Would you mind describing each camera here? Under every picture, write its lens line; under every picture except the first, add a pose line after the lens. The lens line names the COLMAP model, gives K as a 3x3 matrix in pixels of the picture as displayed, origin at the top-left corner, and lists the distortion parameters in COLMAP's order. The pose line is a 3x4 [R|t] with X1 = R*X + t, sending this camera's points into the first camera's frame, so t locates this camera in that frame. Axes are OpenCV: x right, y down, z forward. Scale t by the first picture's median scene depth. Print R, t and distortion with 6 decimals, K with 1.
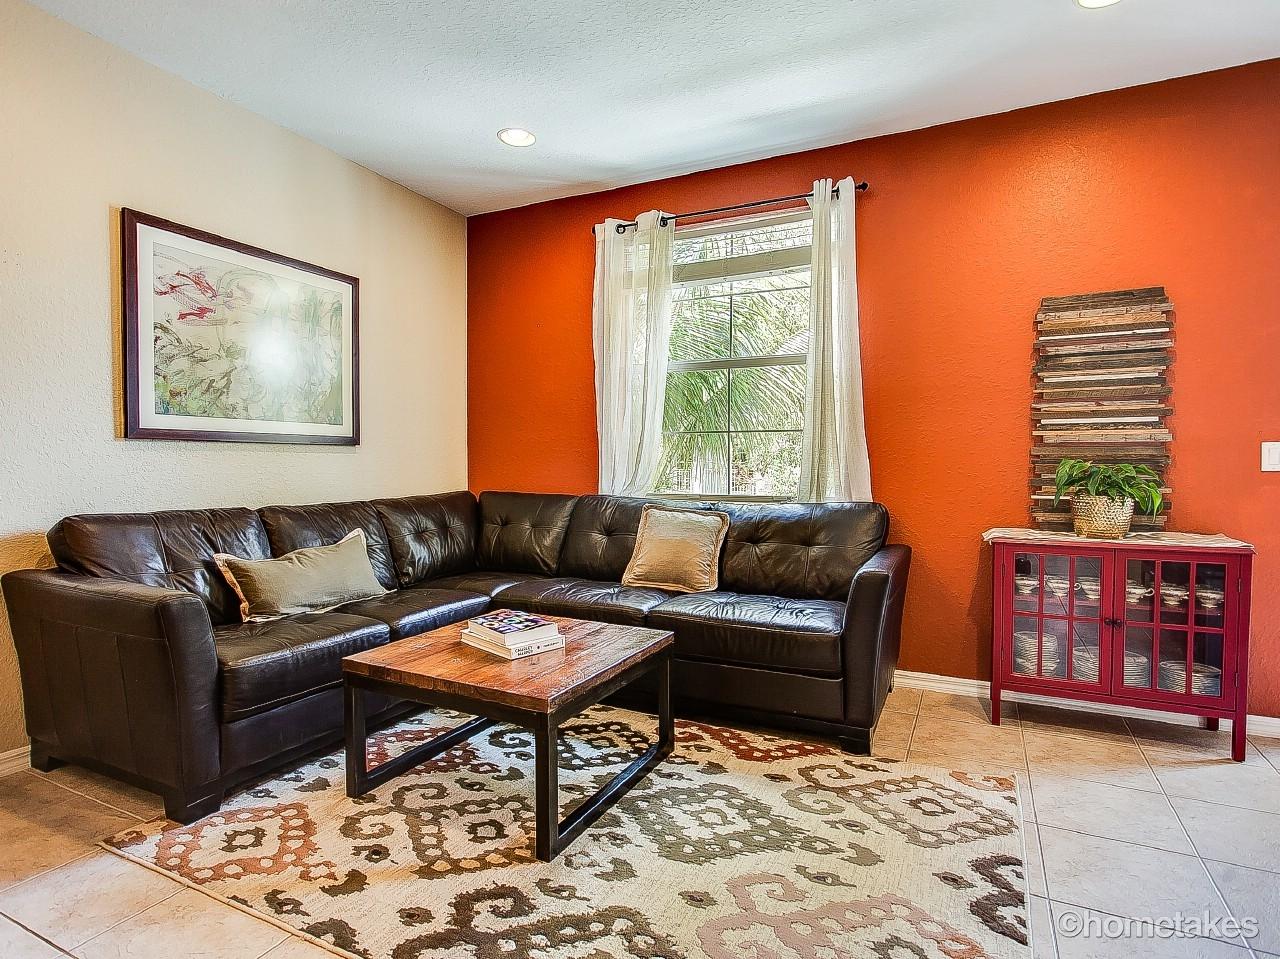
lens RADIAL K [[685.4, 0, 645.4], [0, 685.4, 479.1], [0, 0, 1]] dist [0.000720, 0.005699]
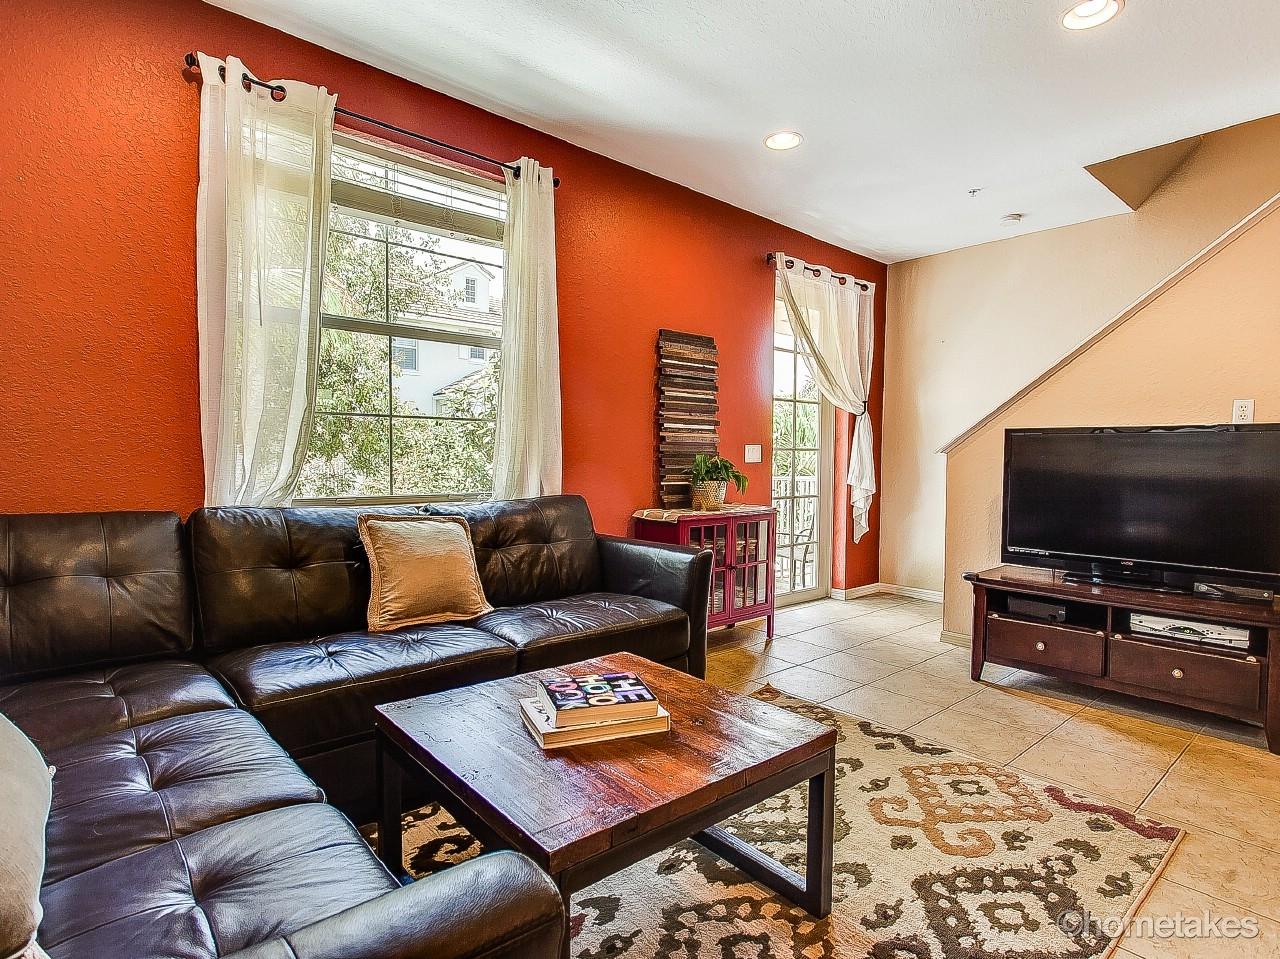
lens RADIAL K [[685.4, 0, 642.9], [0, 685.4, 481.4], [0, 0, 1]] dist [0.000720, 0.005699]
pose [[0.379987, -0.034086, 0.924364, -0.640230], [0.013201, 0.999419, 0.031427, -0.018906], [-0.924898, 0.000260, 0.380216, 0.547552]]
